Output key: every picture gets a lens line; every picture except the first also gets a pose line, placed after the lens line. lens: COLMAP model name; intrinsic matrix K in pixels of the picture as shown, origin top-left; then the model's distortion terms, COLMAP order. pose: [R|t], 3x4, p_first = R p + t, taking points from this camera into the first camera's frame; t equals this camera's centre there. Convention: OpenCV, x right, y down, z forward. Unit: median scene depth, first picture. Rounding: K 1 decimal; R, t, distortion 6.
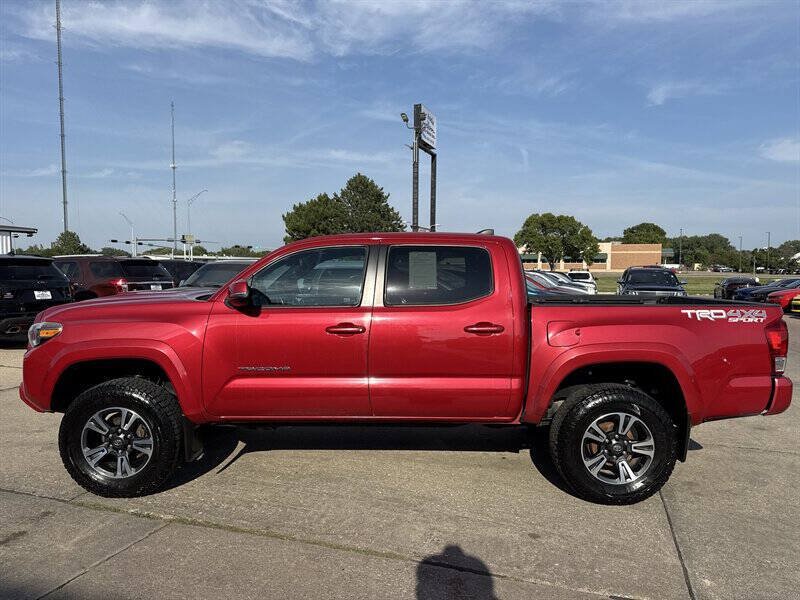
lens RADIAL K [[571.8, 0, 399.7], [0, 571.8, 305.0], [0, 0, 1]] dist [0.044151, -0.048725]
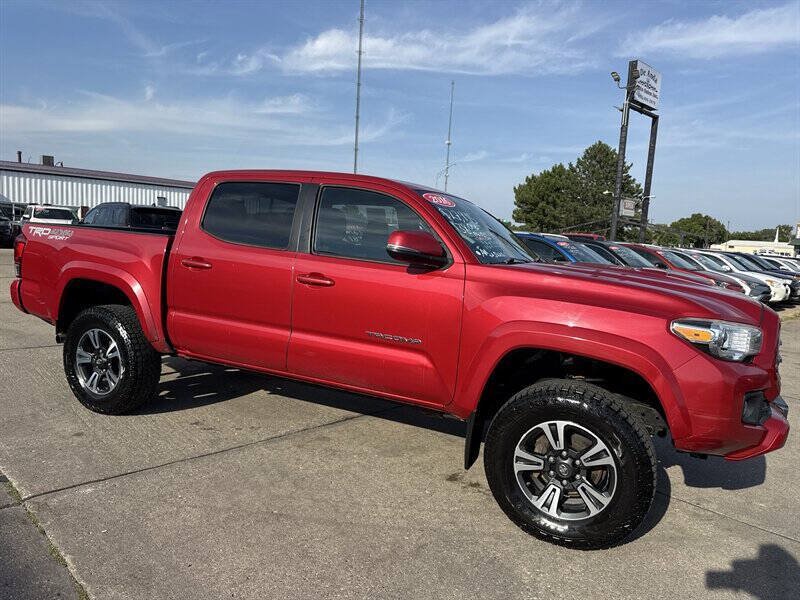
lens RADIAL K [[571.8, 0, 397.2], [0, 571.8, 302.6], [0, 0, 1]] dist [0.044151, -0.048725]
pose [[0.890880, 0.099080, -0.443301, 0.135027], [-0.081696, 0.994957, 0.058197, 0.002830], [0.446832, -0.015631, 0.894481, 0.028731]]
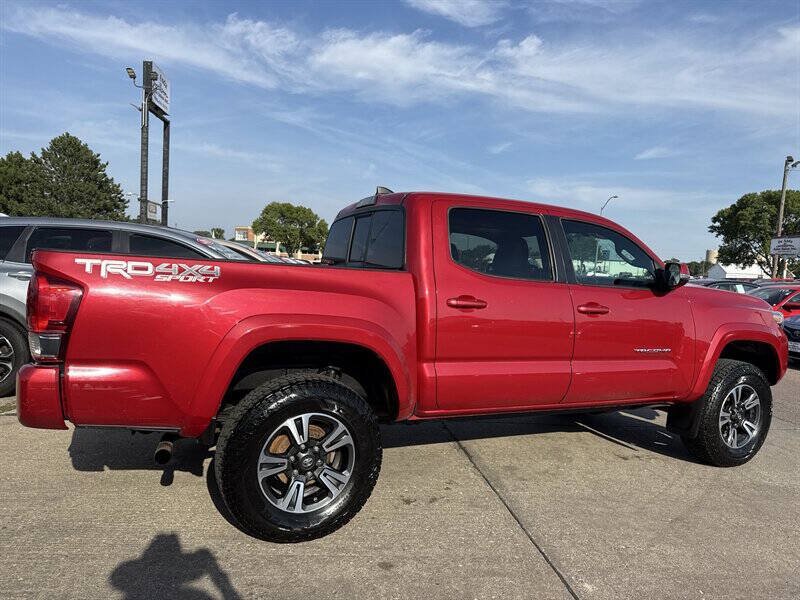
lens RADIAL K [[571.8, 0, 405.7], [0, 571.8, 309.0], [0, 0, 1]] dist [0.044151, -0.048725]
pose [[0.893834, 0.003322, 0.448386, -0.009695], [-0.014144, 0.999684, 0.020788, 0.004174], [-0.448176, -0.024923, 0.893598, 0.032372]]
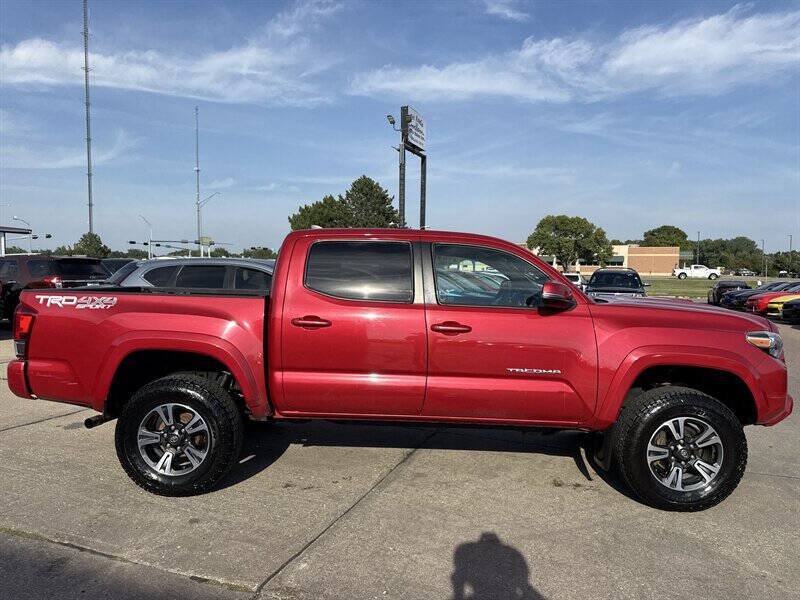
lens RADIAL K [[571.8, 0, 403.1], [0, 571.8, 300.5], [0, 0, 1]] dist [0.044151, -0.048725]
pose [[0.999202, 0.006809, -0.039361, 0.068643], [-0.007272, 0.999906, -0.011642, 0.001775], [0.039278, 0.011919, 0.999157, -0.001960]]
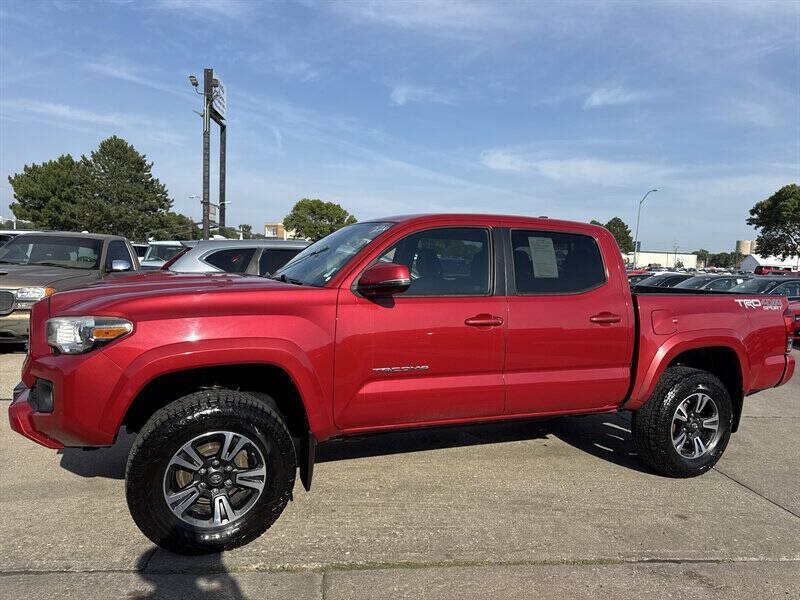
lens RADIAL K [[571.8, 0, 401.9], [0, 571.8, 313.3], [0, 0, 1]] dist [0.044151, -0.048725]
pose [[0.909959, -0.010101, 0.414576, -0.069951], [-0.007345, 0.999154, 0.040465, -0.000597], [-0.414634, -0.039867, 0.909115, 0.029282]]
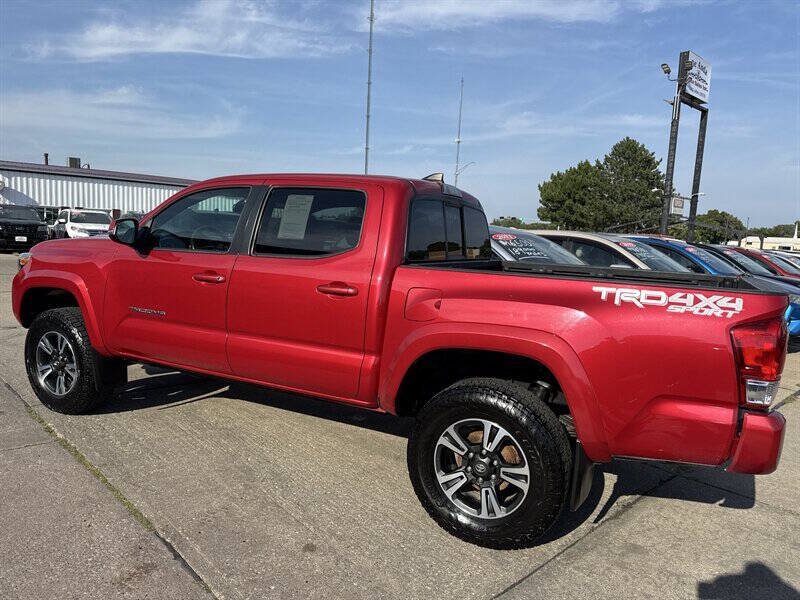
lens RADIAL K [[571.8, 0, 395.9], [0, 571.8, 298.3], [0, 0, 1]] dist [0.044151, -0.048725]
pose [[0.886427, 0.091042, -0.453826, 0.071525], [-0.074341, 0.995740, 0.054551, 0.000357], [0.456859, -0.014618, 0.889419, 0.037096]]
